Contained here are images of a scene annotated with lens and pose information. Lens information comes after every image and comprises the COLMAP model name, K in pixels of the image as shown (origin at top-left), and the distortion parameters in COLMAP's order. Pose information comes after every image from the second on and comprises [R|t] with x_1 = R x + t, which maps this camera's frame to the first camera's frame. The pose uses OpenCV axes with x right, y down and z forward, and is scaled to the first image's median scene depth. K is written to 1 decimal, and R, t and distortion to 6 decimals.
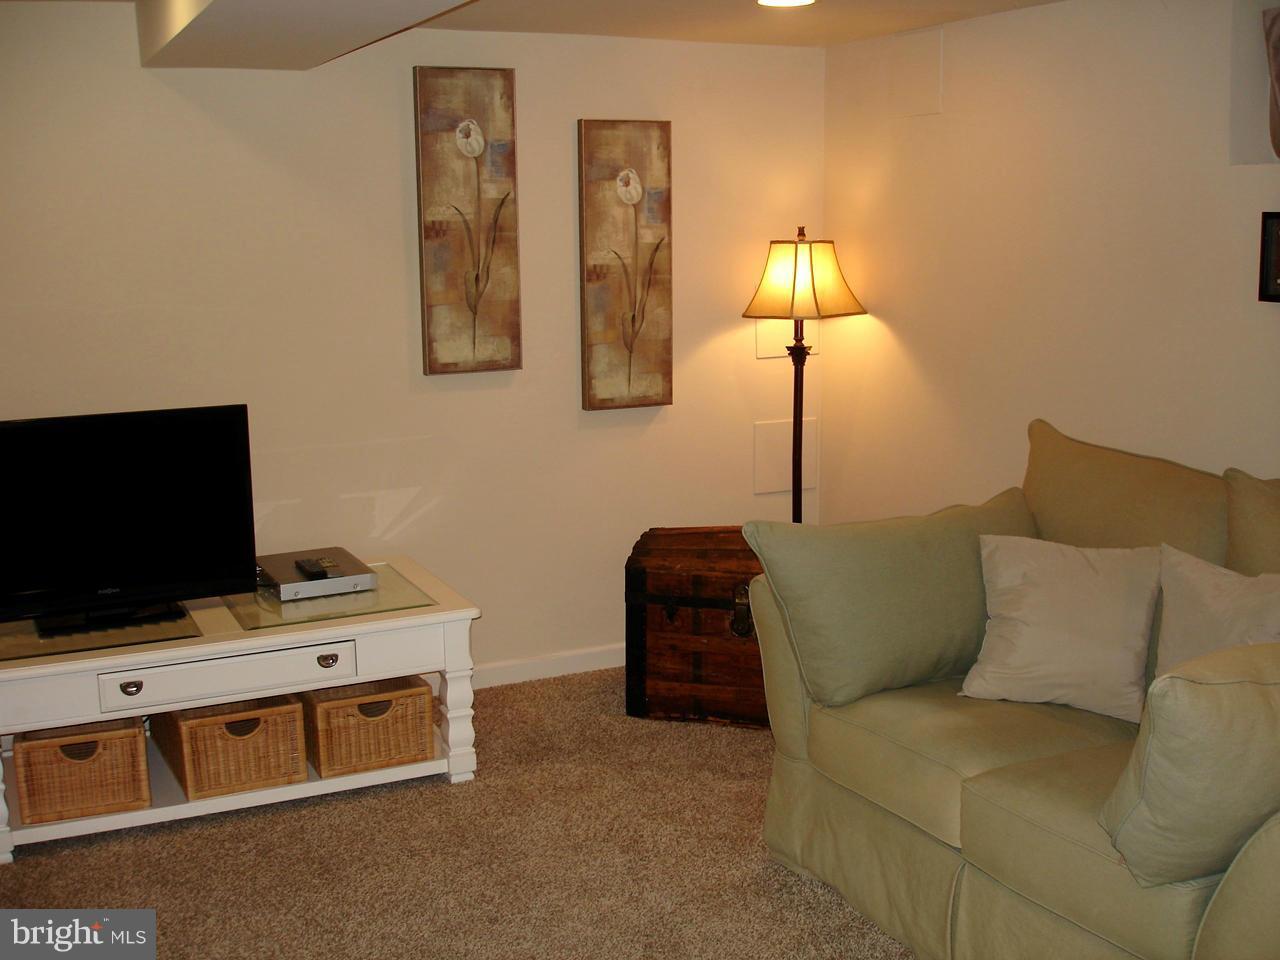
lens RADIAL K [[1415.0, 0, 635.8], [0, 1415.0, 473.2], [0, 0, 1]] dist [-0.103119, 0.000000]
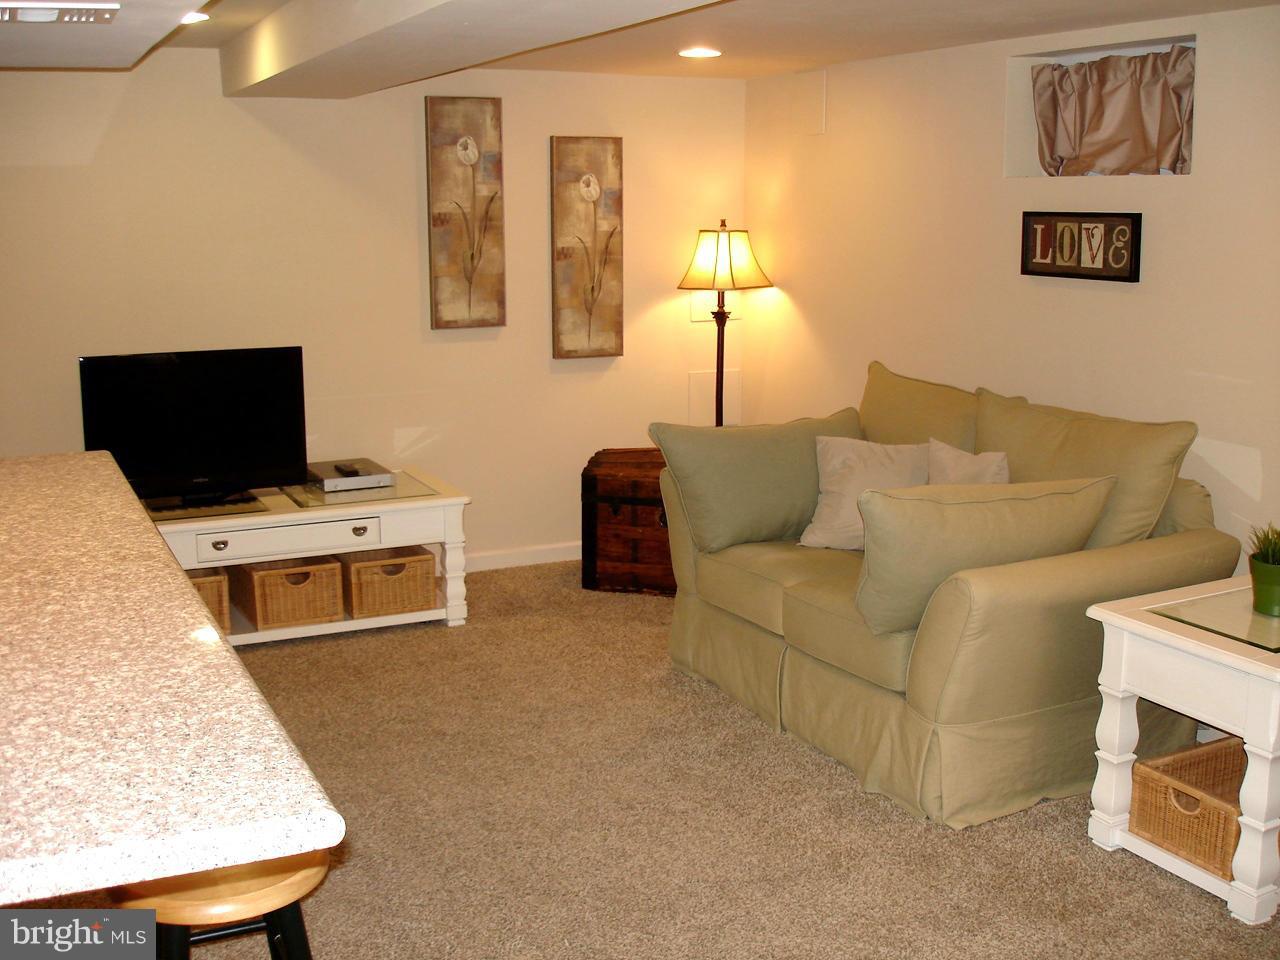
lens RADIAL K [[1415.0, 0, 644.9], [0, 1415.0, 486.6], [0, 0, 1]] dist [-0.103119, 0.000000]
pose [[0.999956, 0.009391, 0.000442, 0.055301], [-0.009398, 0.999796, 0.017901, 0.056749], [-0.000274, -0.017904, 0.999840, -0.352810]]
